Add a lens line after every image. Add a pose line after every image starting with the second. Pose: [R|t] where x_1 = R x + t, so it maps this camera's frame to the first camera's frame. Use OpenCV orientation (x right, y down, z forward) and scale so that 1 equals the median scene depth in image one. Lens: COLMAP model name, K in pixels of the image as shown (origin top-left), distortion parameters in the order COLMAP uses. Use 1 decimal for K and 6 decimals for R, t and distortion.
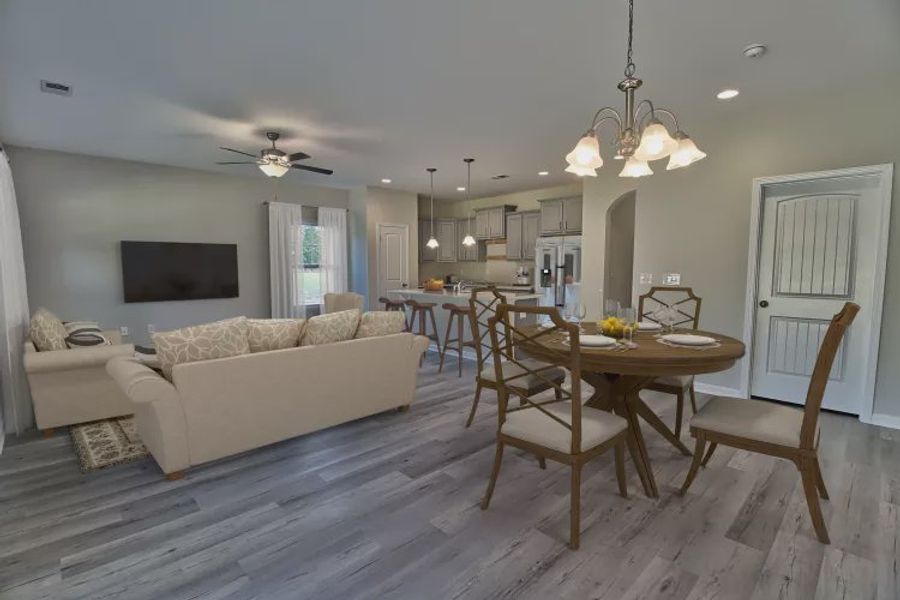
lens RADIAL K [[417.2, 0, 448.4], [0, 417.2, 302.7], [0, 0, 1]] dist [-0.004583, -0.009573]
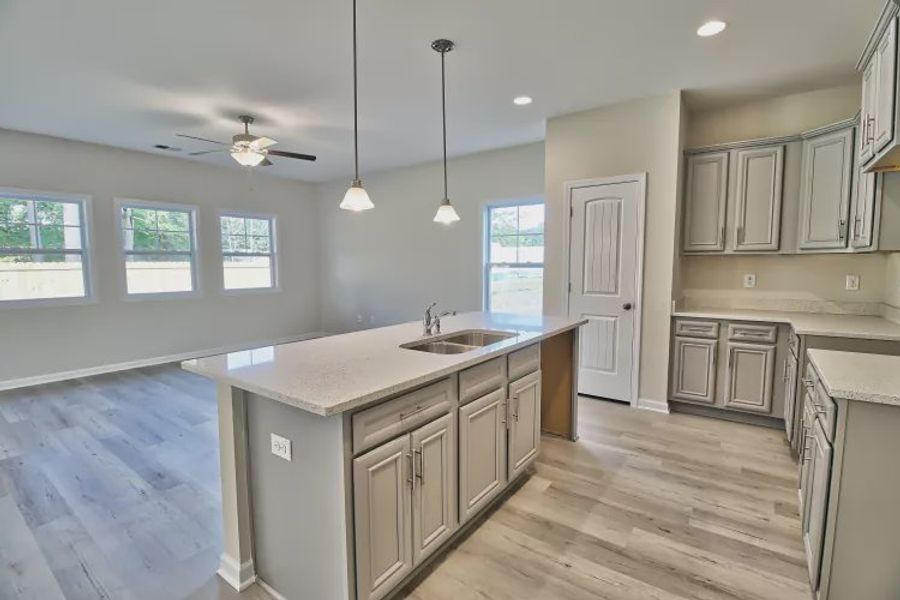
lens RADIAL K [[417.2, 0, 448.4], [0, 417.2, 302.7], [0, 0, 1]] dist [-0.004583, -0.009573]
pose [[0.180025, 0.089878, -0.979547, 0.337013], [-0.083268, 0.993635, 0.075867, -0.071064], [0.980131, 0.067907, 0.186363, 0.778285]]
